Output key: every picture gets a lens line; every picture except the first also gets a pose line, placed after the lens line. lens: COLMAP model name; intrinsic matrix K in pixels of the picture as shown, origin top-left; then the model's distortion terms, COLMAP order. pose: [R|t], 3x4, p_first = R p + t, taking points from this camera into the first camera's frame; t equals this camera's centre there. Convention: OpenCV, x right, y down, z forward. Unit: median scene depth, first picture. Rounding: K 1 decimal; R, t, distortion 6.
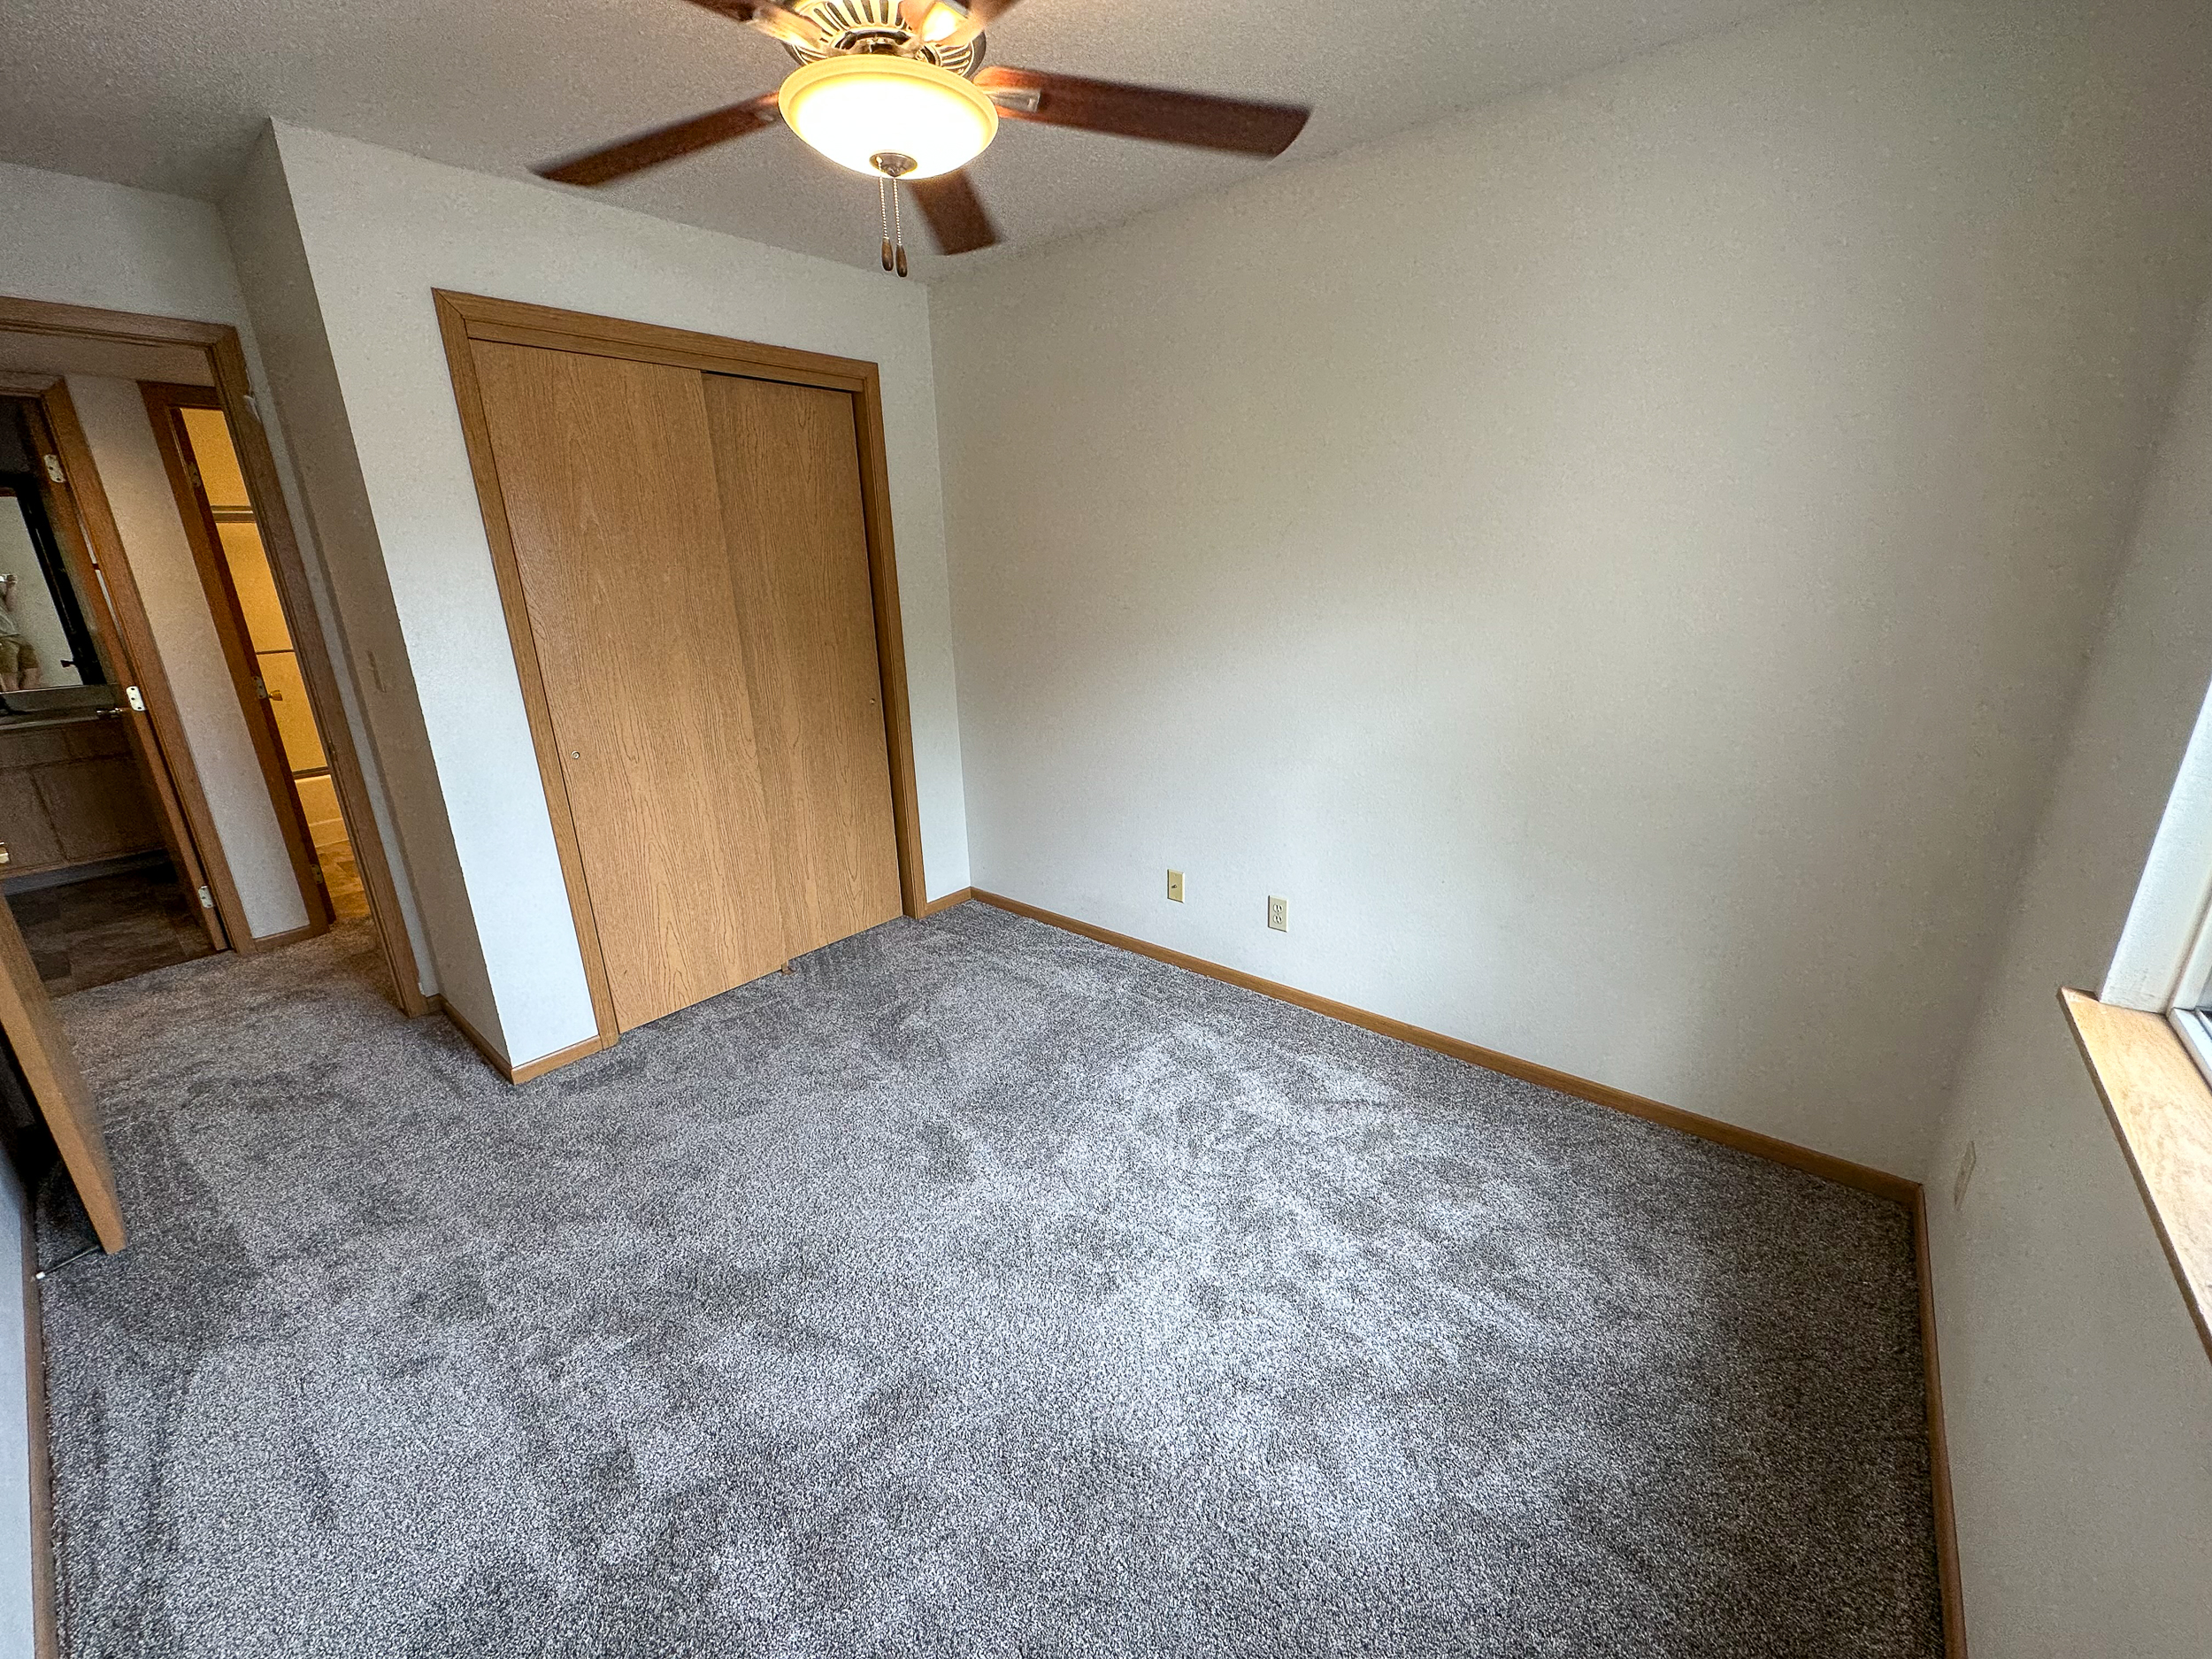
lens RADIAL K [[886.3, 0, 1106.0], [0, 886.3, 829.5], [0, 0, 1]] dist [-0.000617, -0.000097]
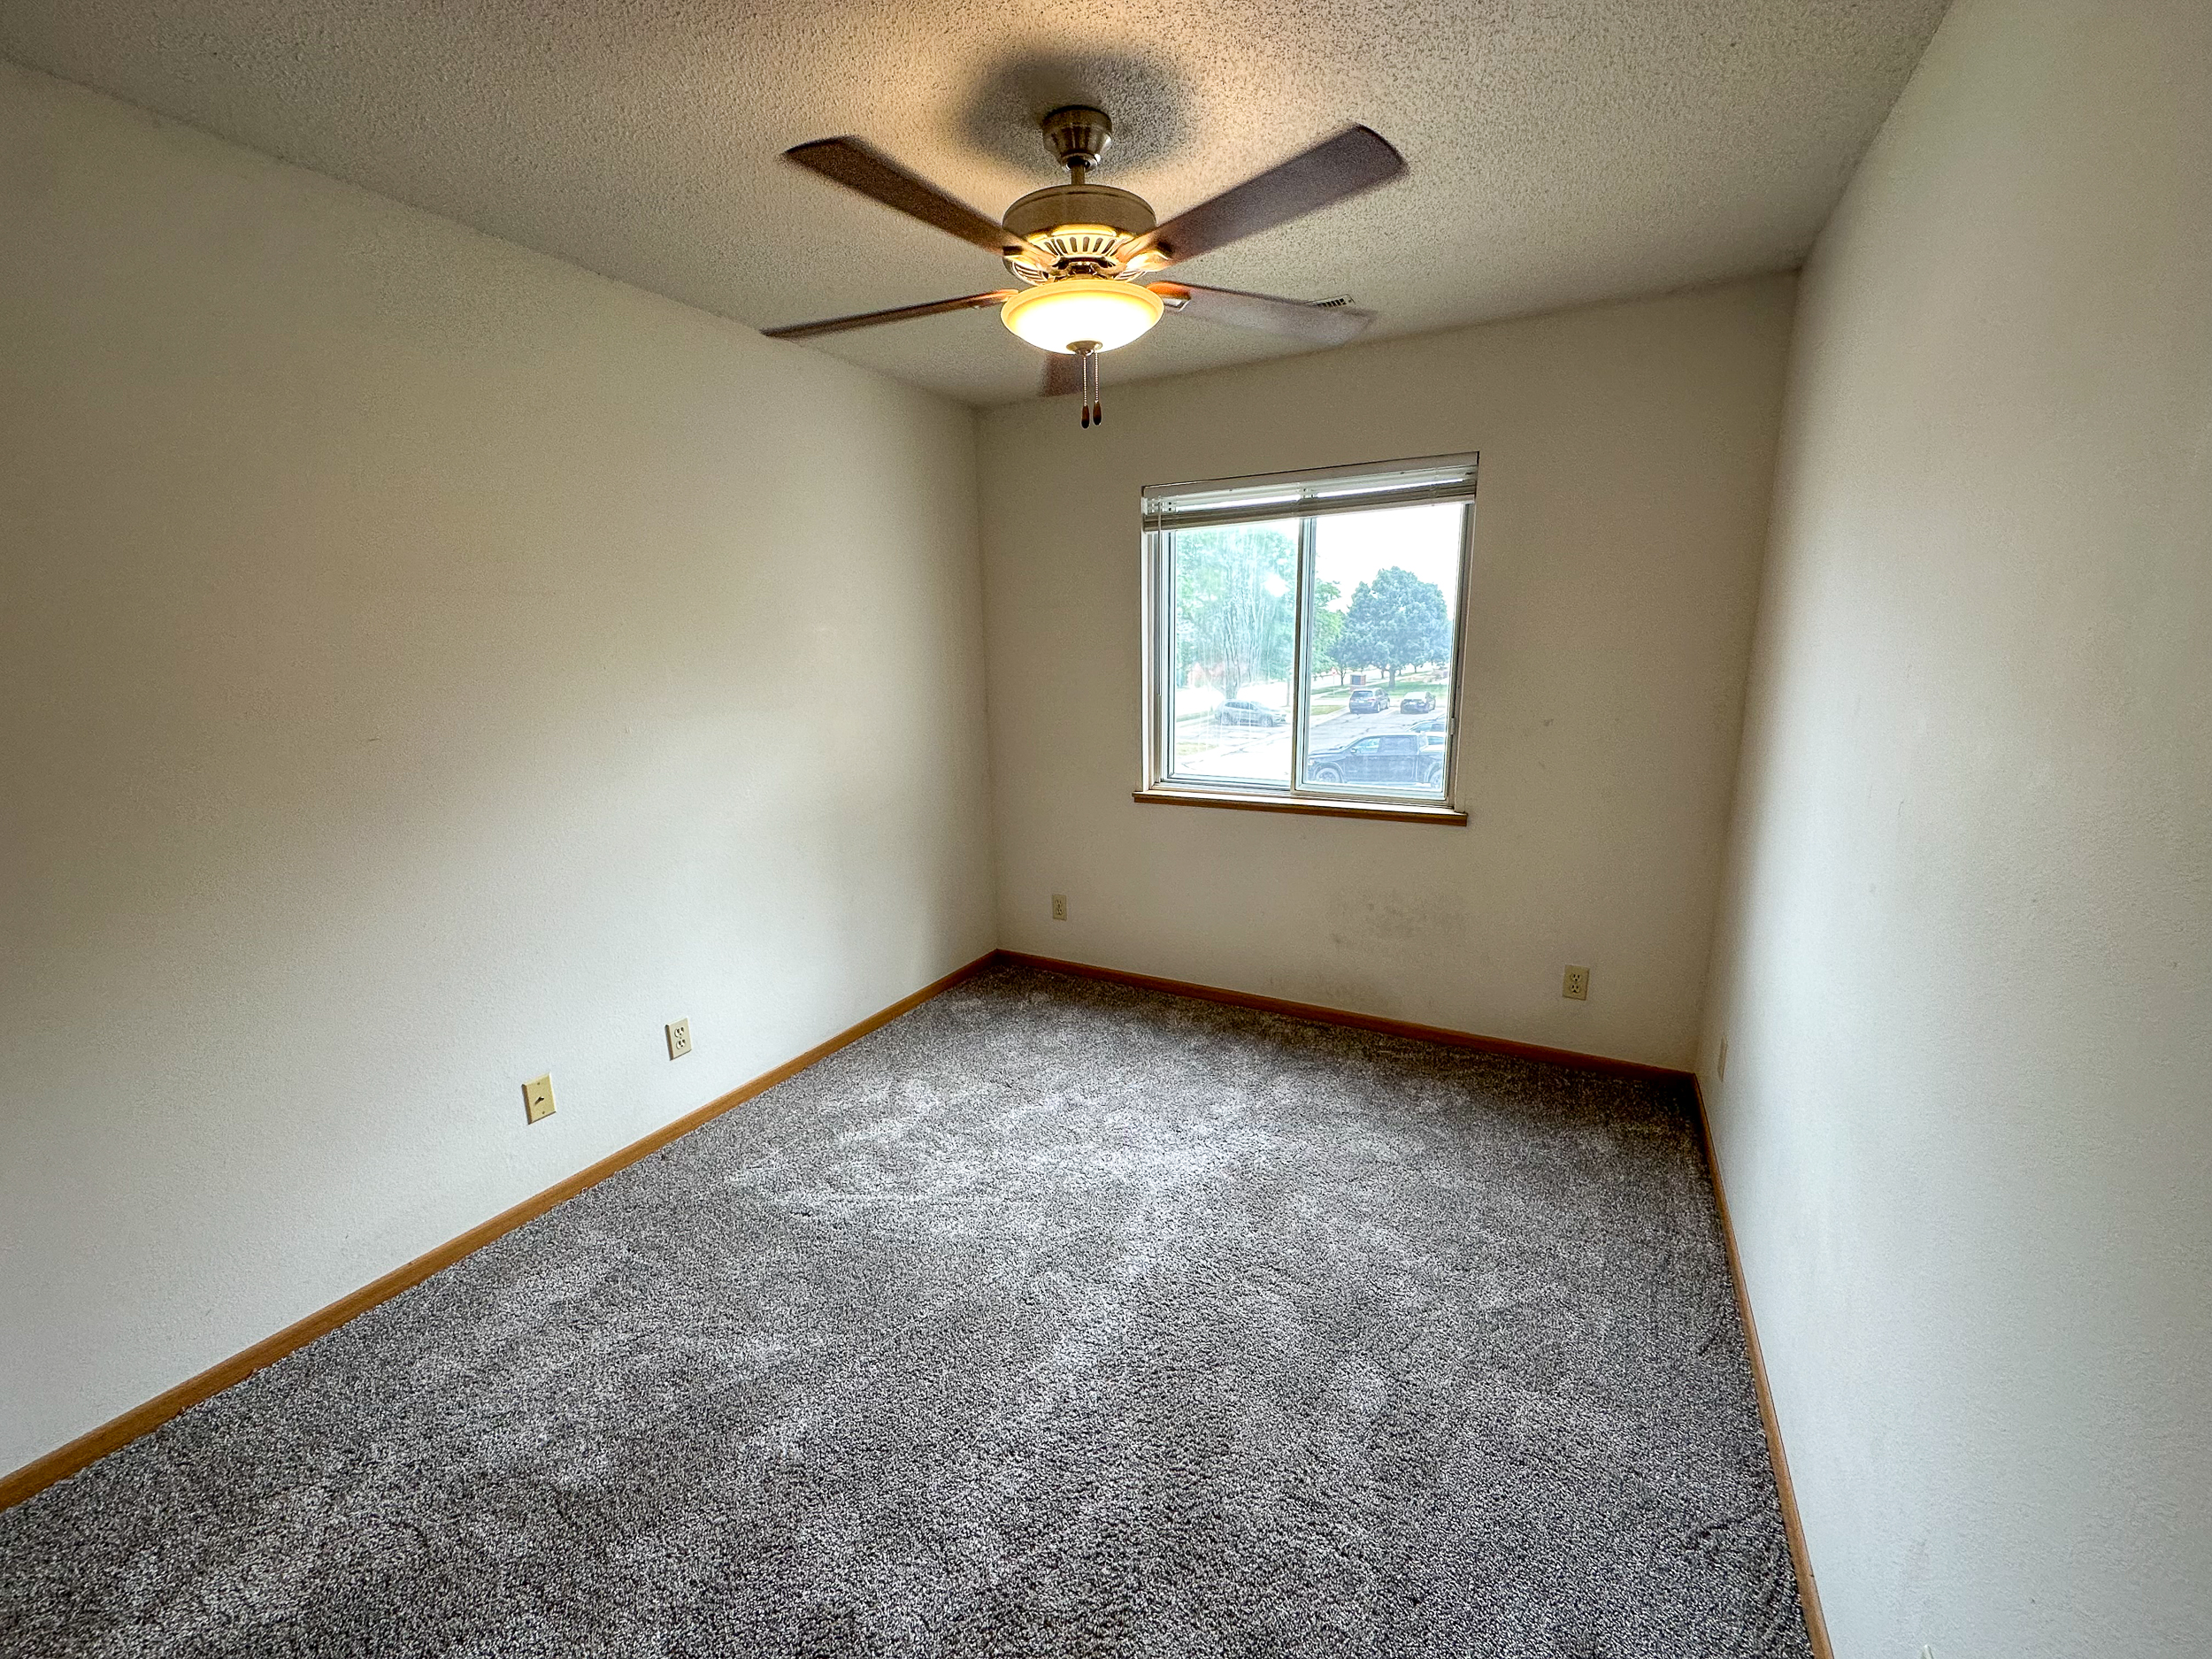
lens RADIAL K [[886.3, 0, 1106.0], [0, 886.3, 829.5], [0, 0, 1]] dist [-0.000617, -0.000097]
pose [[-0.196650, -0.171009, 0.965445, -0.891604], [0.320280, 0.919452, 0.228100, -0.207598], [-0.926687, 0.354068, -0.126040, 0.753307]]
